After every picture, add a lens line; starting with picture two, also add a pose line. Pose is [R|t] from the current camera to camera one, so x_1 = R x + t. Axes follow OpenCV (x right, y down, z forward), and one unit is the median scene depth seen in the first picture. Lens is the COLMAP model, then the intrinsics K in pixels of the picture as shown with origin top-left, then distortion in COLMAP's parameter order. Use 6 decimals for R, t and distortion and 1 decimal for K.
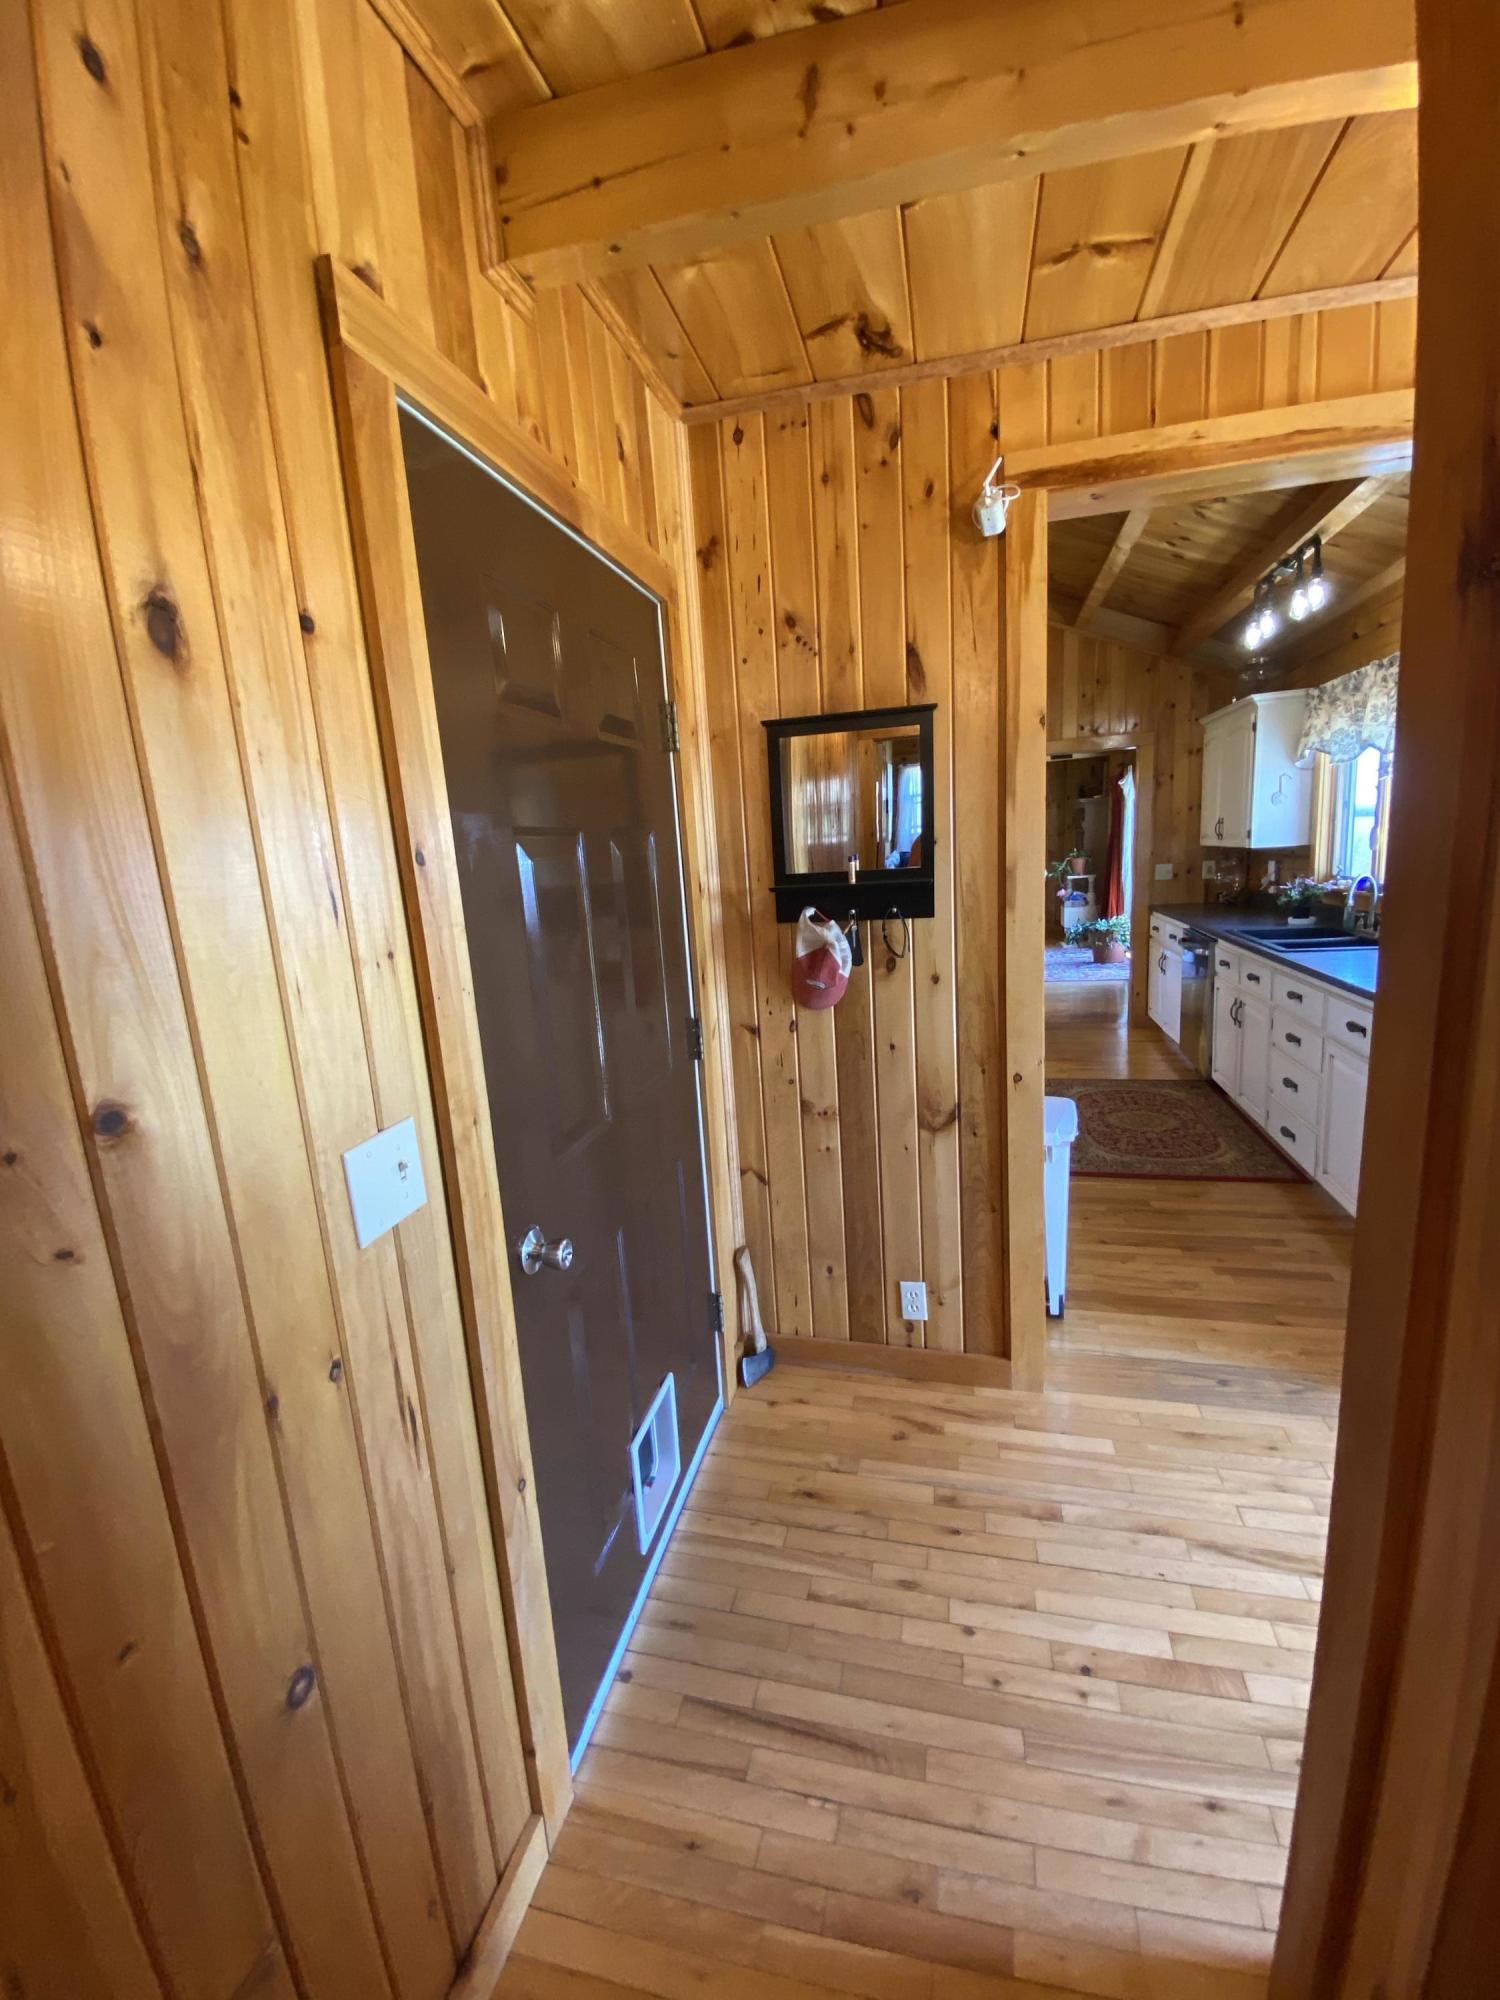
lens RADIAL K [[809.5, 0, 750.0], [0, 809.5, 1000.0], [0, 0, 1]] dist [0.000189, -0.014244]
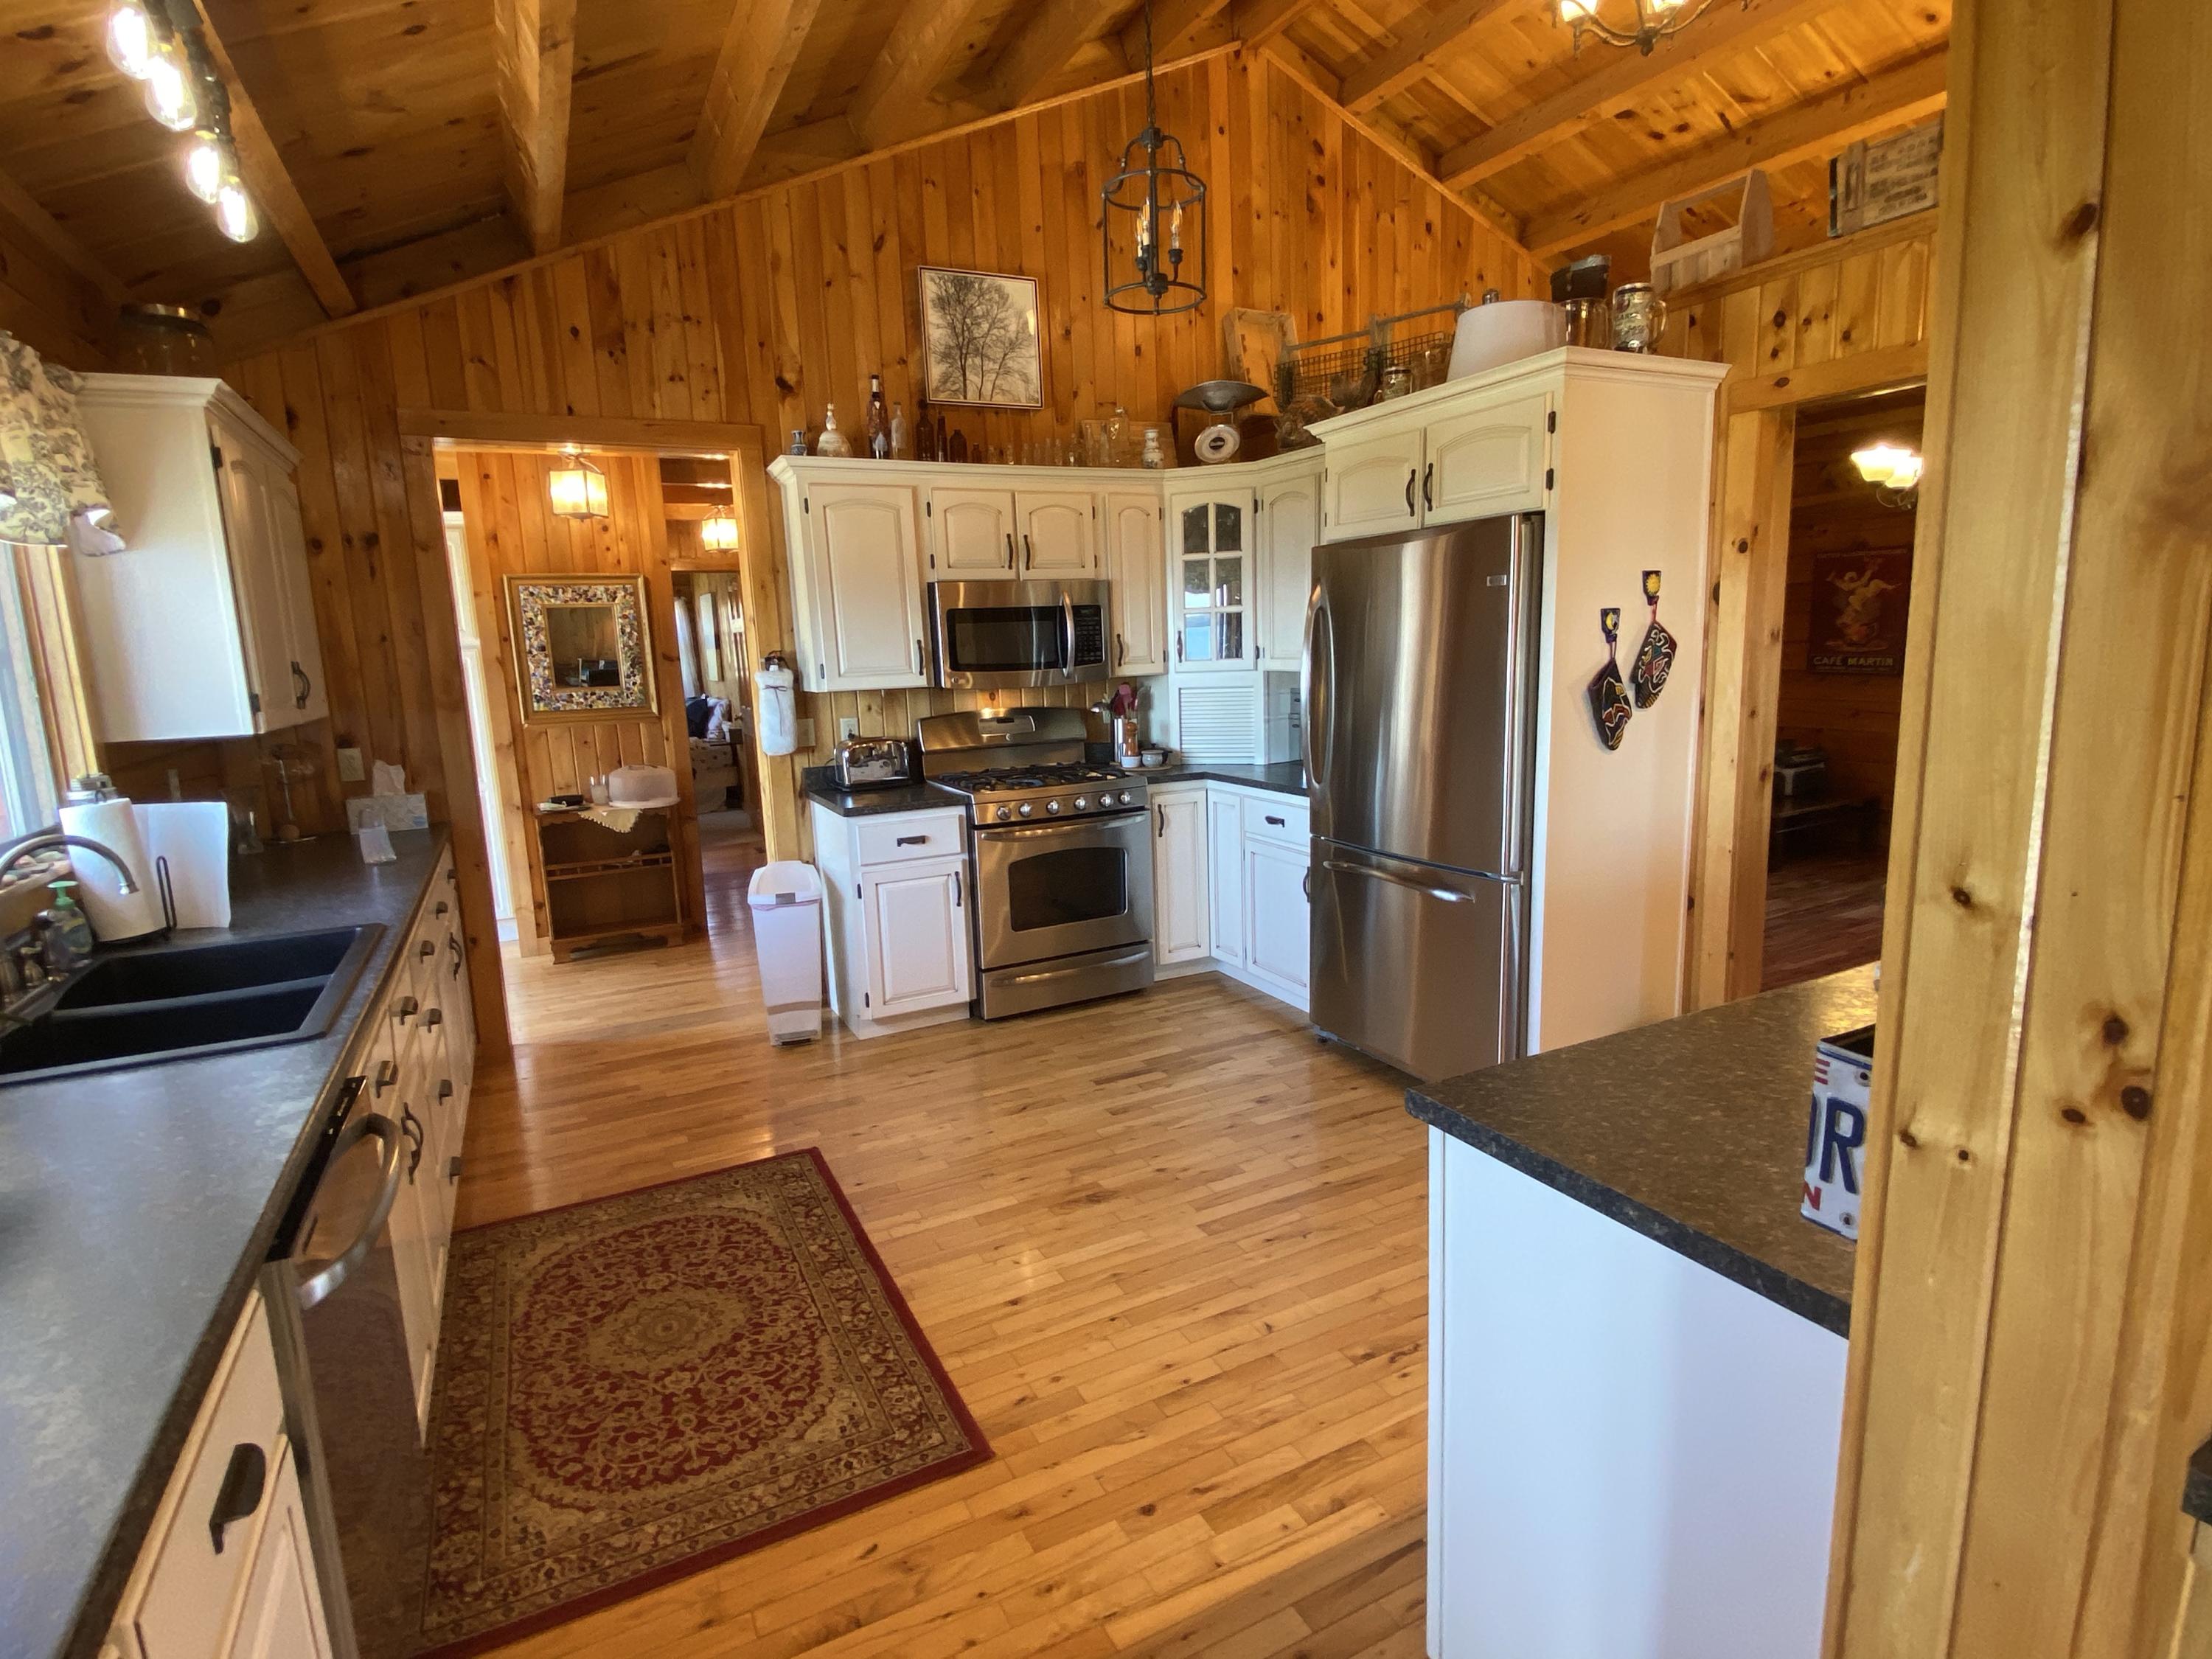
lens RADIAL K [[1121.2, 0, 1106.0], [0, 1121.2, 829.5], [0, 0, 1]] dist [0.002082, 0.000082]
pose [[-0.745762, 0.207560, -0.633054, 2.082405], [-0.035223, 0.936616, 0.348583, -1.054226], [0.665280, 0.282259, -0.691182, 4.918560]]
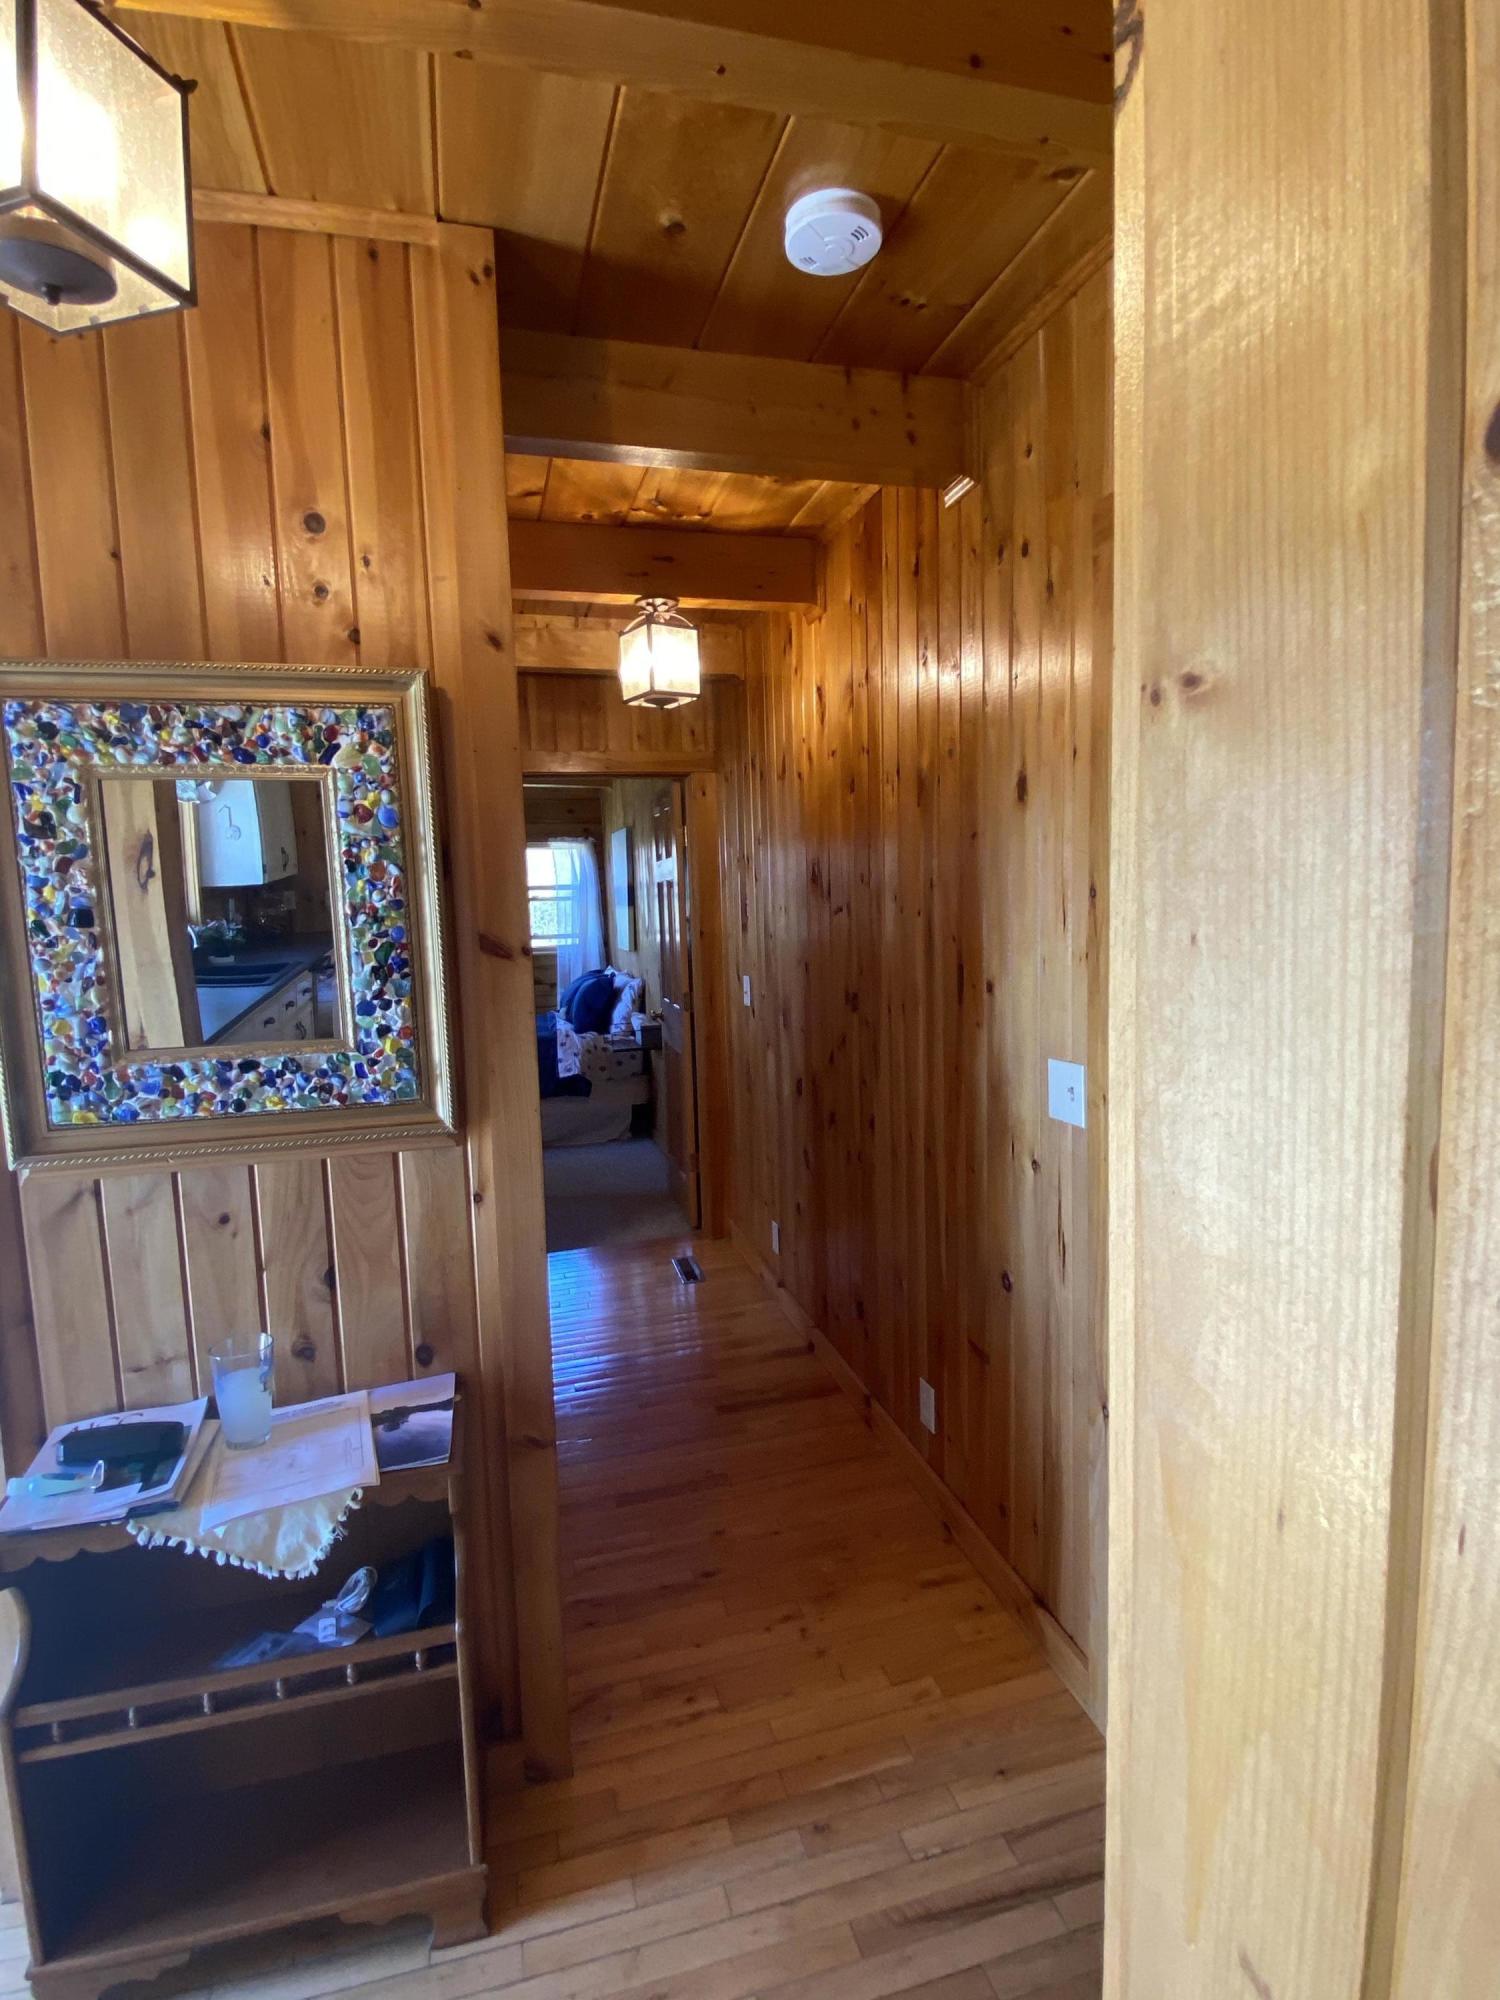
lens RADIAL K [[995.4, 0, 750.0], [0, 995.4, 1000.0], [0, 0, 1]] dist [-0.066610, -0.000030]
pose [[-0.866580, 0.137446, -0.479737, 0.672364], [-0.010163, 0.956263, 0.292331, -0.345587], [0.498935, 0.258204, -0.827282, 1.519105]]
